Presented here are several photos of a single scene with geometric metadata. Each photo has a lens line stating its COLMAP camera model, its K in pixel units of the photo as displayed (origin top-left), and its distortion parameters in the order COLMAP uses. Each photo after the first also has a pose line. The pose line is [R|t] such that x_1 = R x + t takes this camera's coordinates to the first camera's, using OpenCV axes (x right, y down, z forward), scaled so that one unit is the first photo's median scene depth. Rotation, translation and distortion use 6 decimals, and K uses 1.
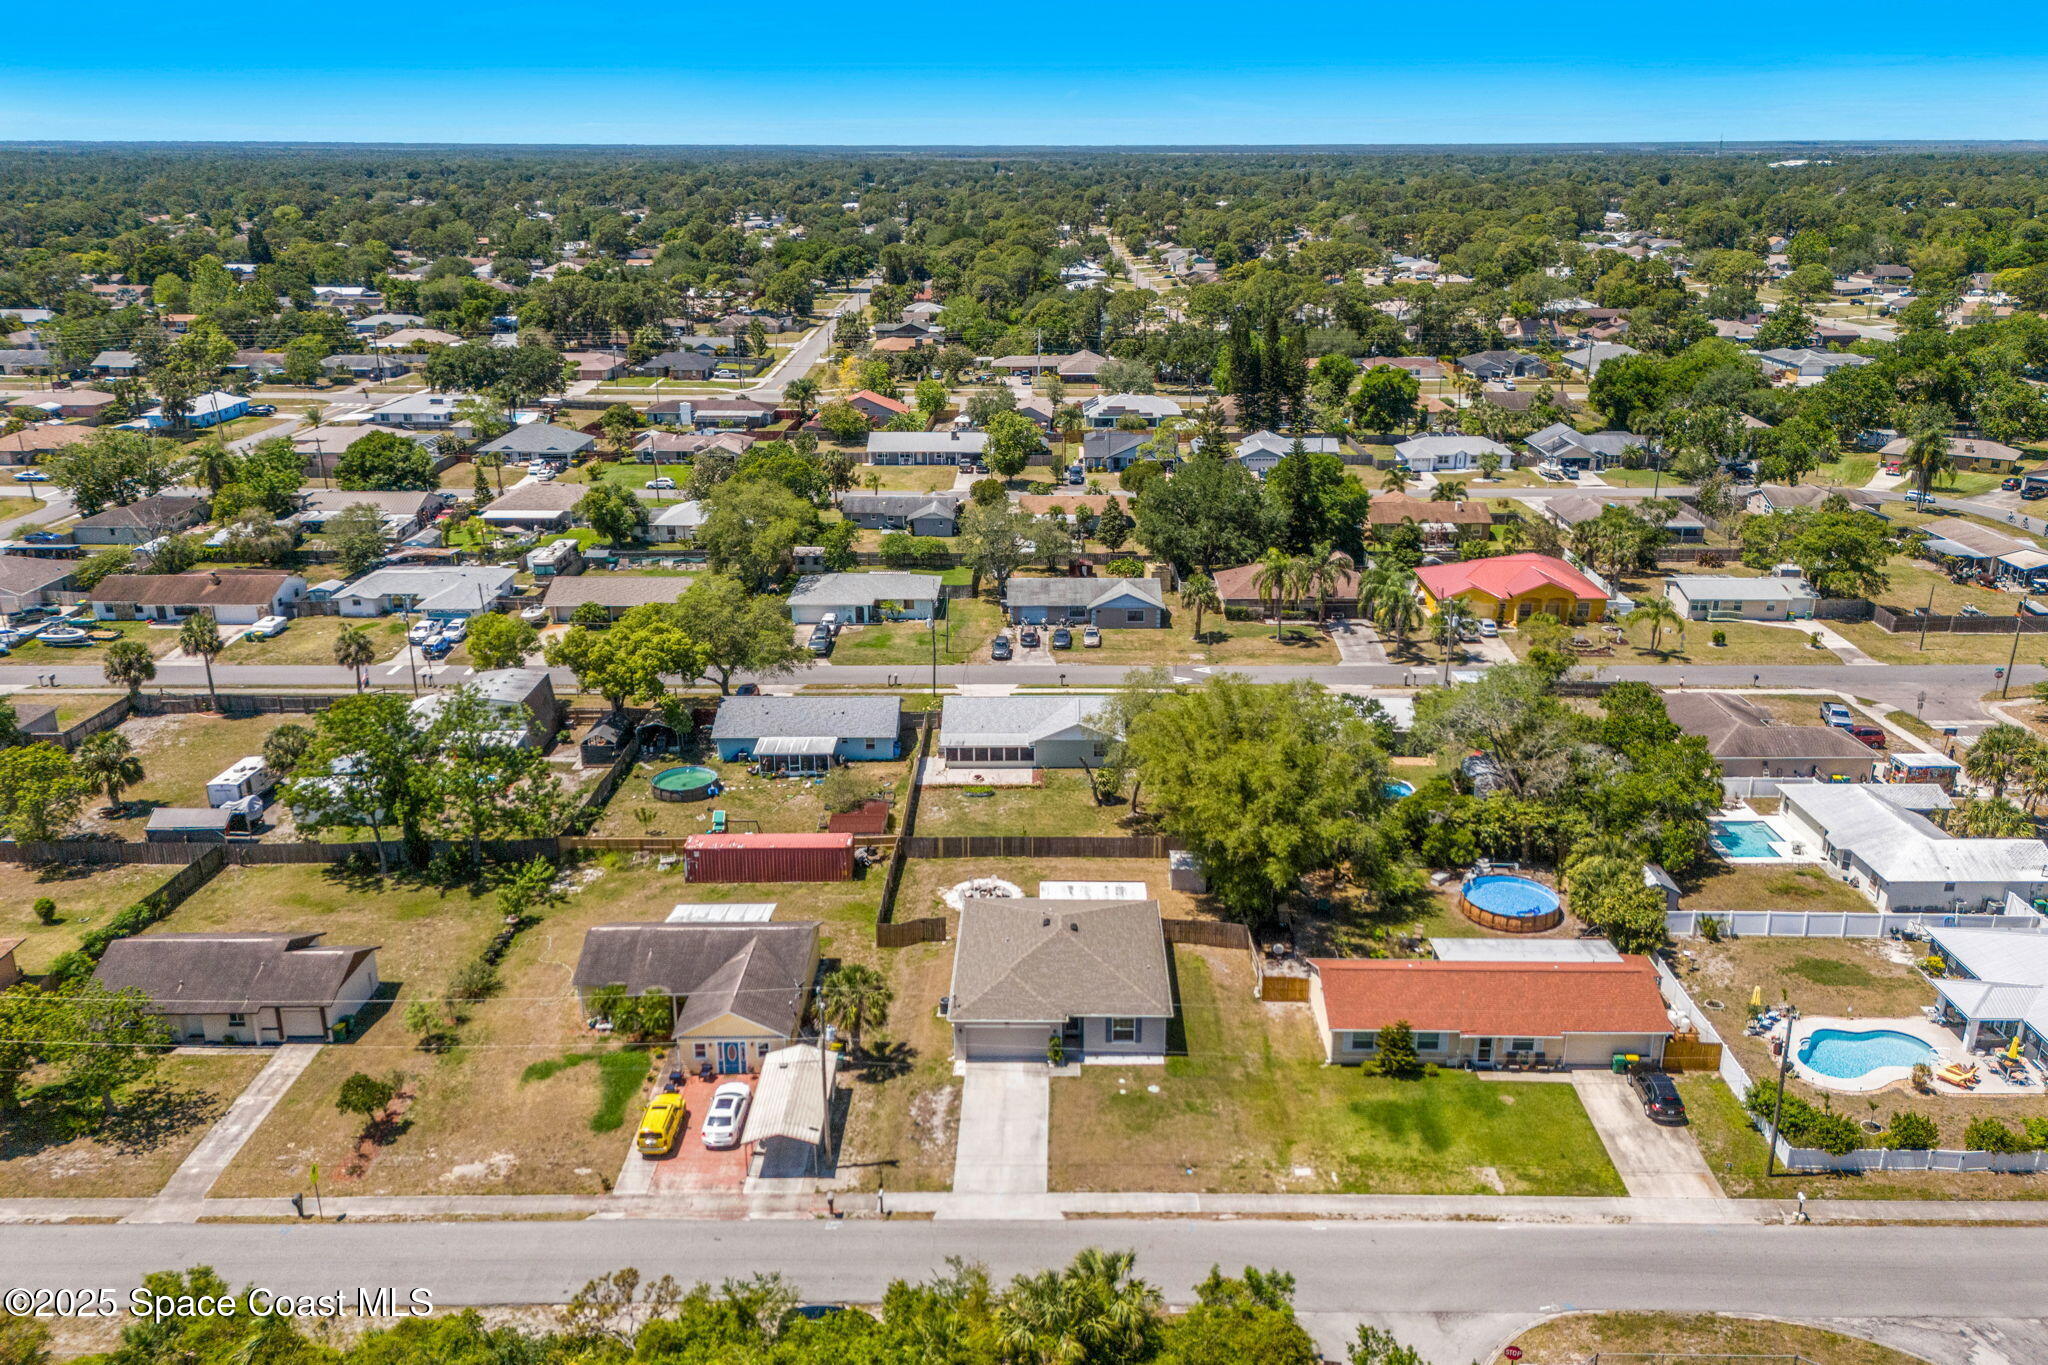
lens RADIAL K [[1593.2, 0, 1039.3], [0, 1593.2, 698.5], [0, 0, 1]] dist [0.096225, -0.096780]
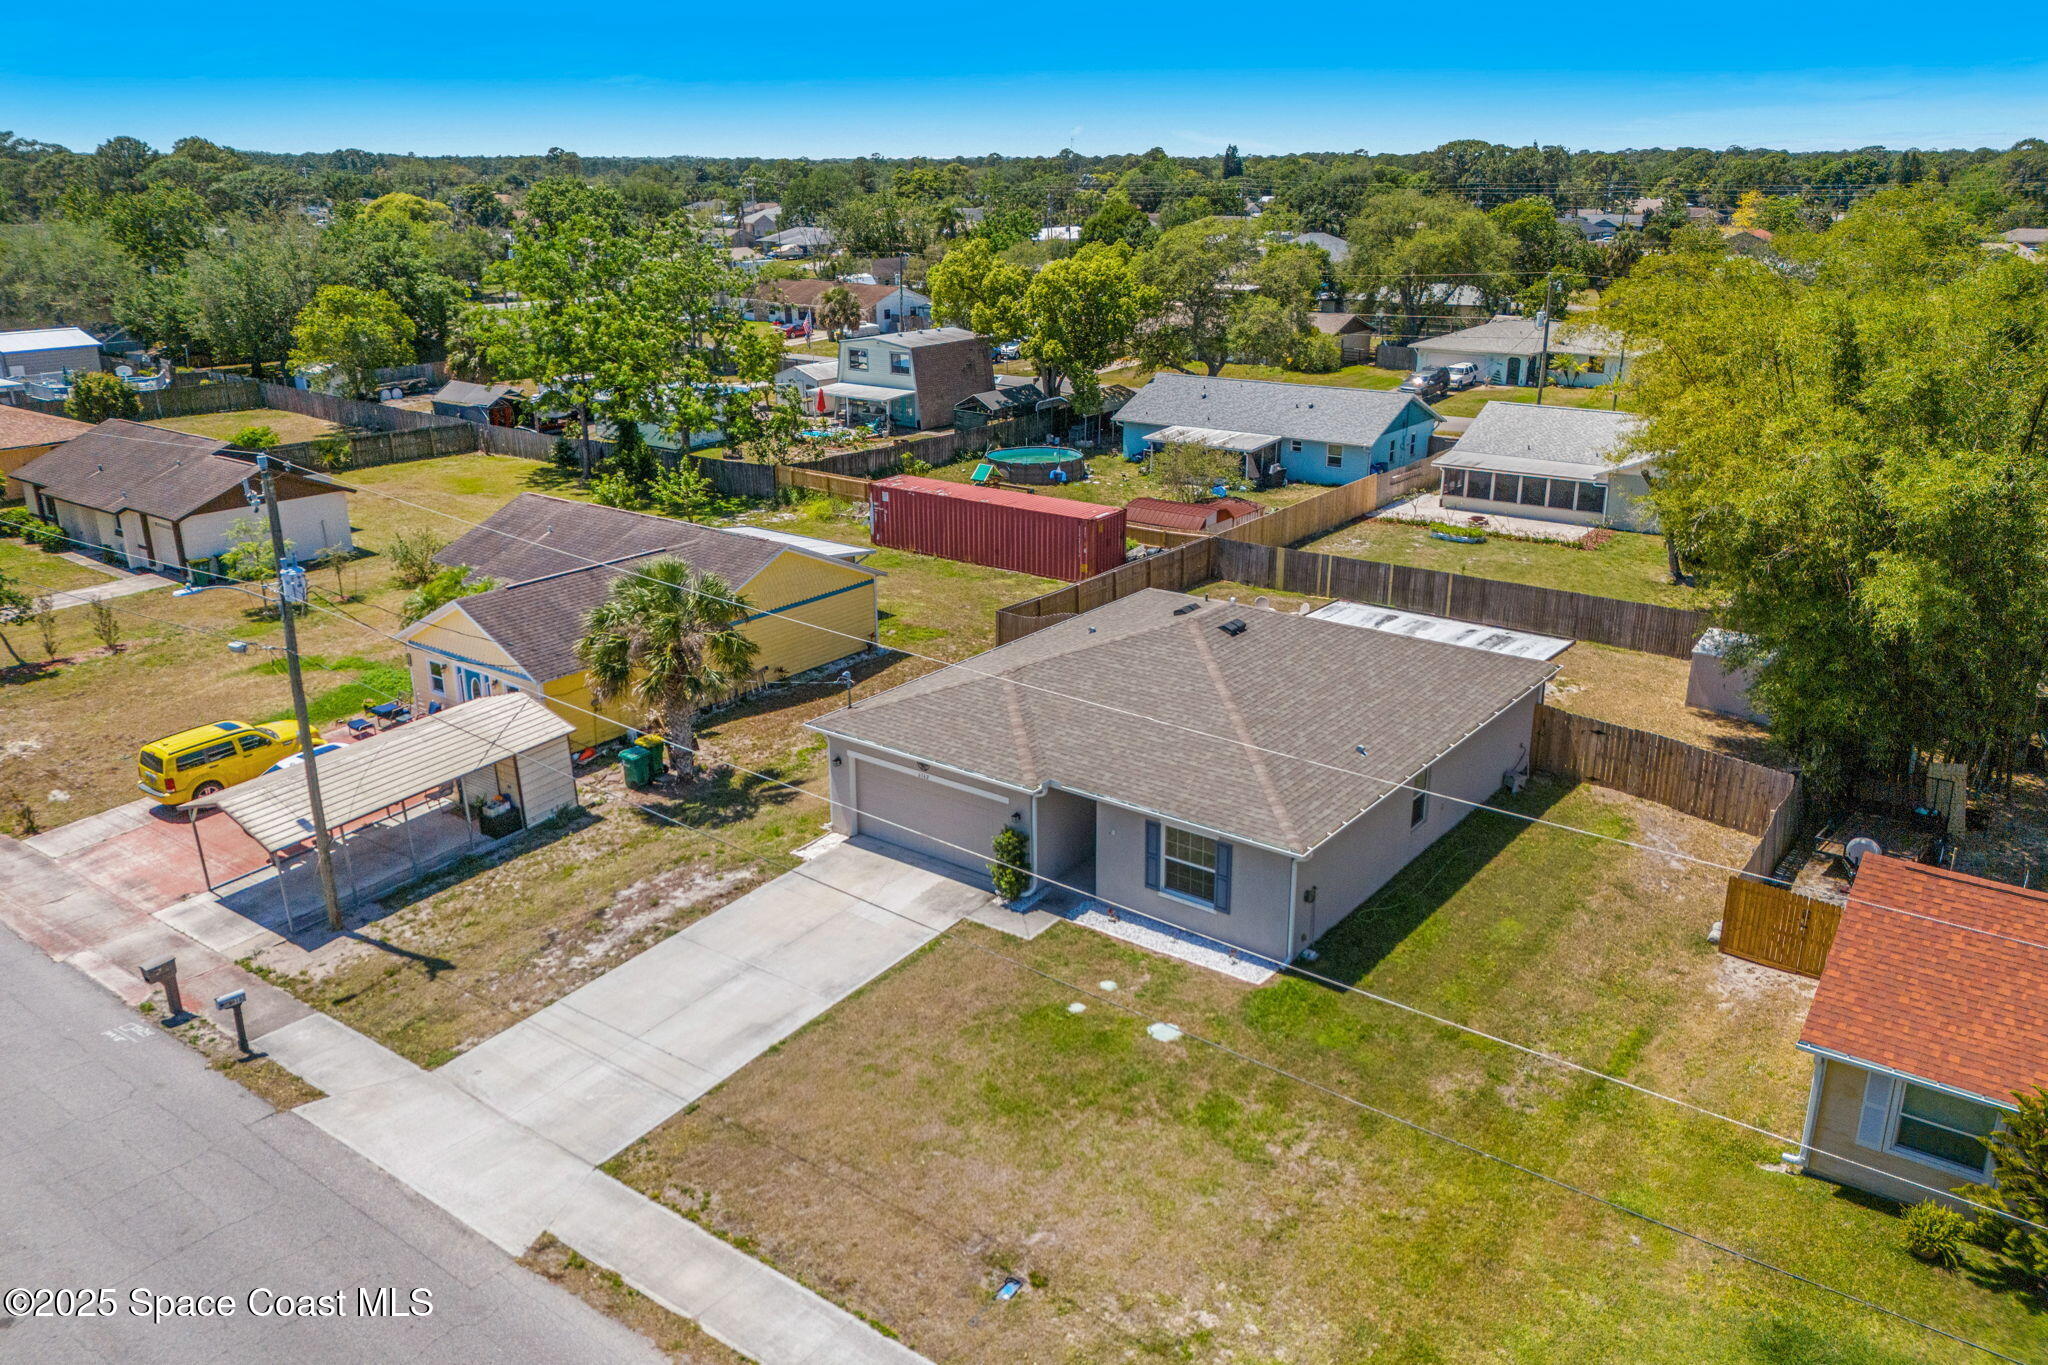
lens RADIAL K [[1506.2, 0, 1023.0], [0, 1506.2, 699.3], [0, 0, 1]] dist [0.077525, -0.072804]
pose [[0.803932, 0.198137, -0.560745, 0.163485], [-0.195885, 0.978477, 0.064904, 0.123350], [0.561536, 0.057663, 0.825441, 0.551463]]
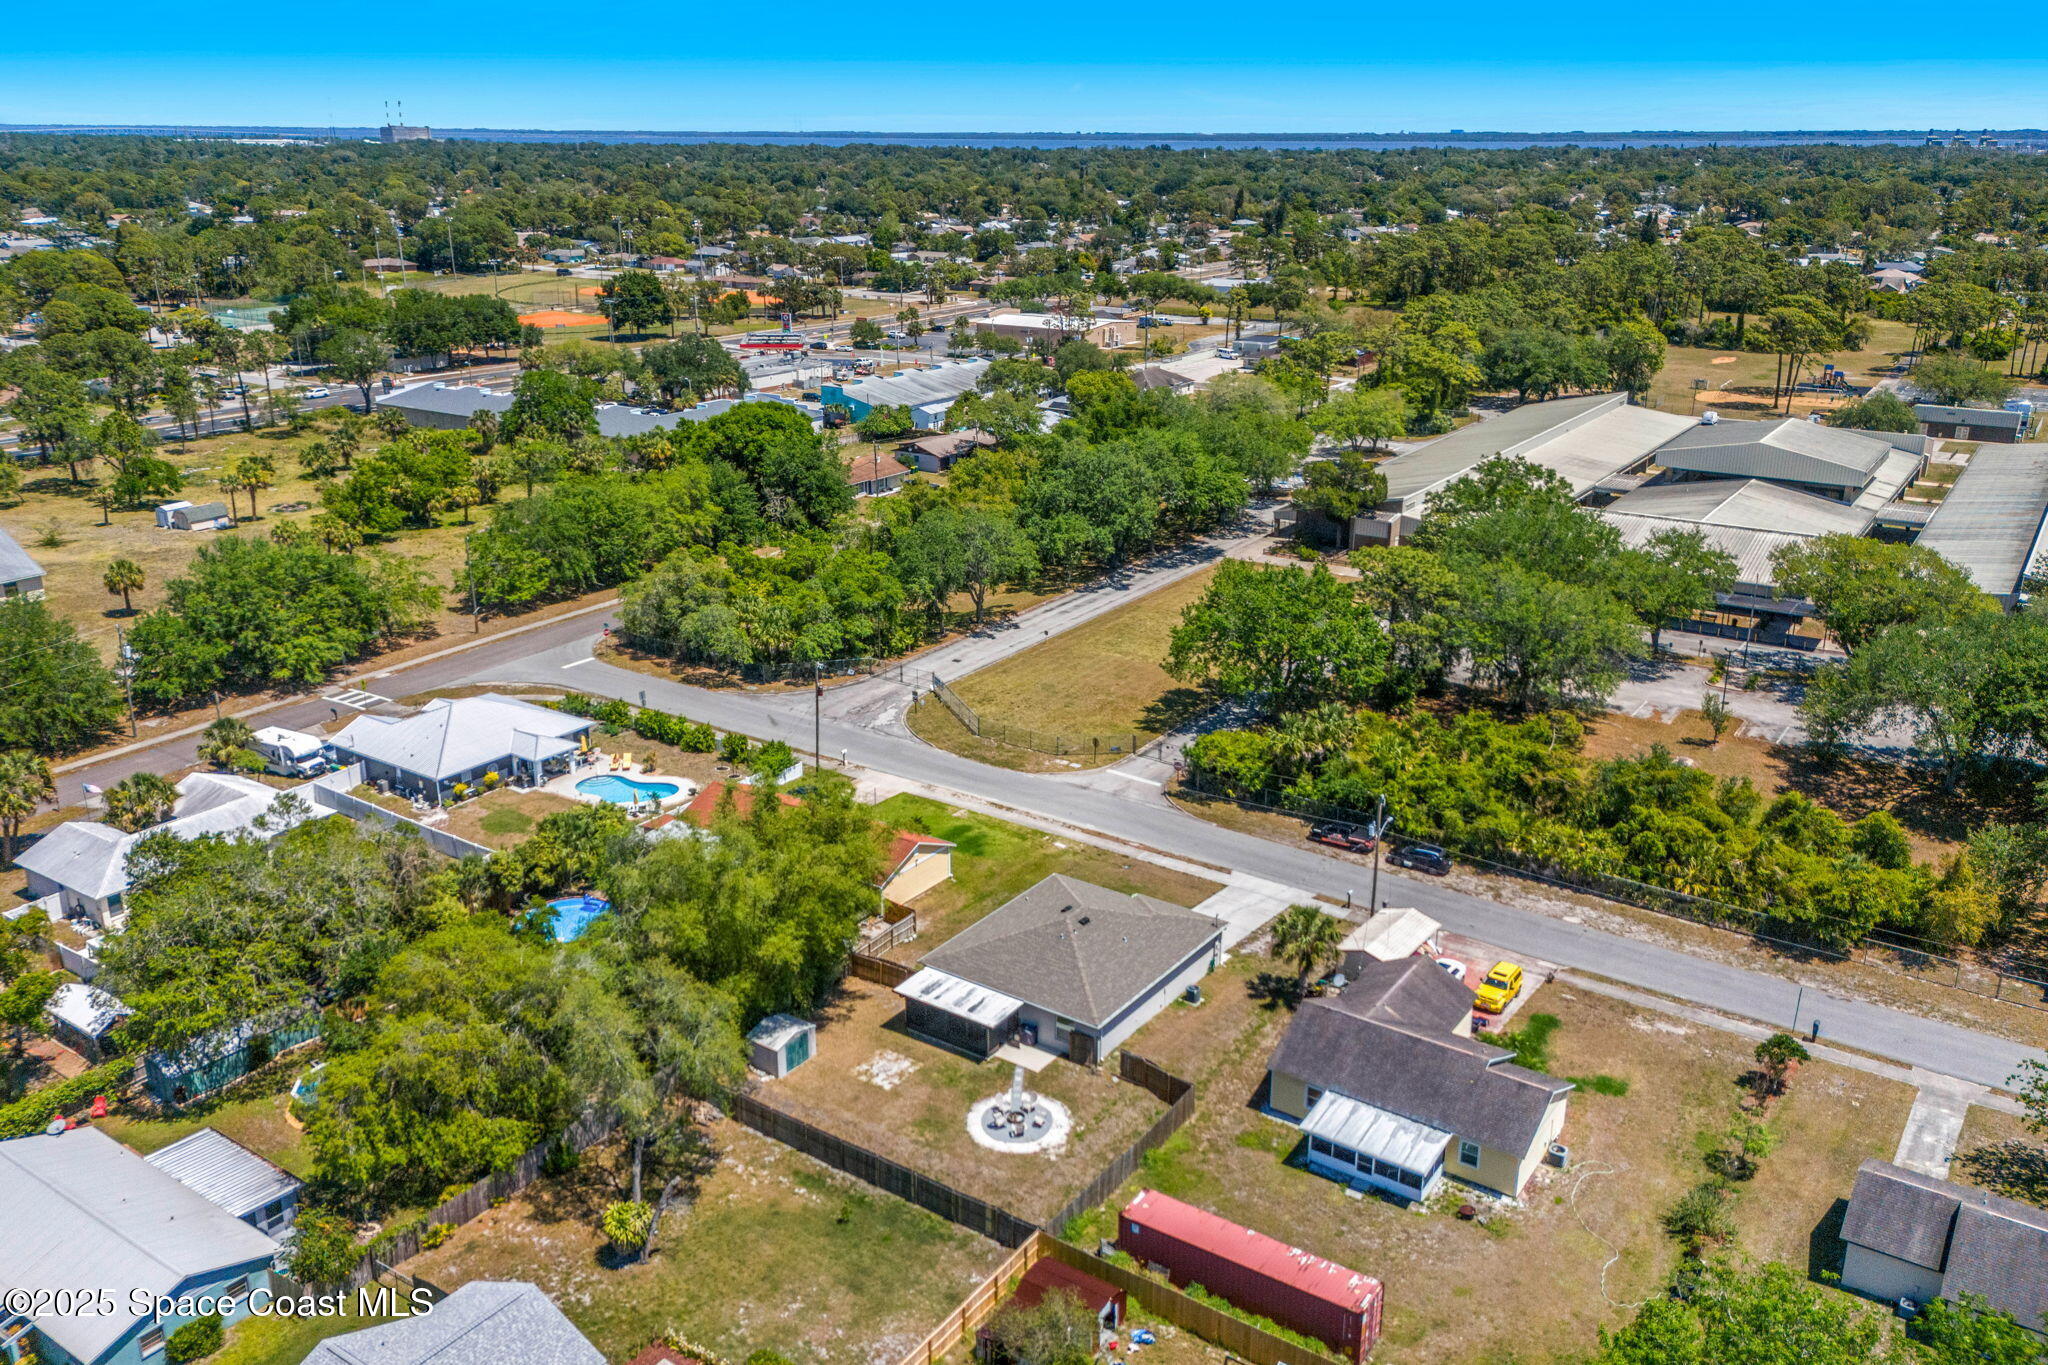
lens RADIAL K [[1593.2, 0, 1029.2], [0, 1593.2, 693.0], [0, 0, 1]] dist [0.096225, -0.096780]
pose [[-0.824698, -0.190102, 0.532668, -0.388958], [0.185714, 0.798573, 0.572531, -0.452443], [-0.534213, 0.571089, -0.623277, 1.303387]]
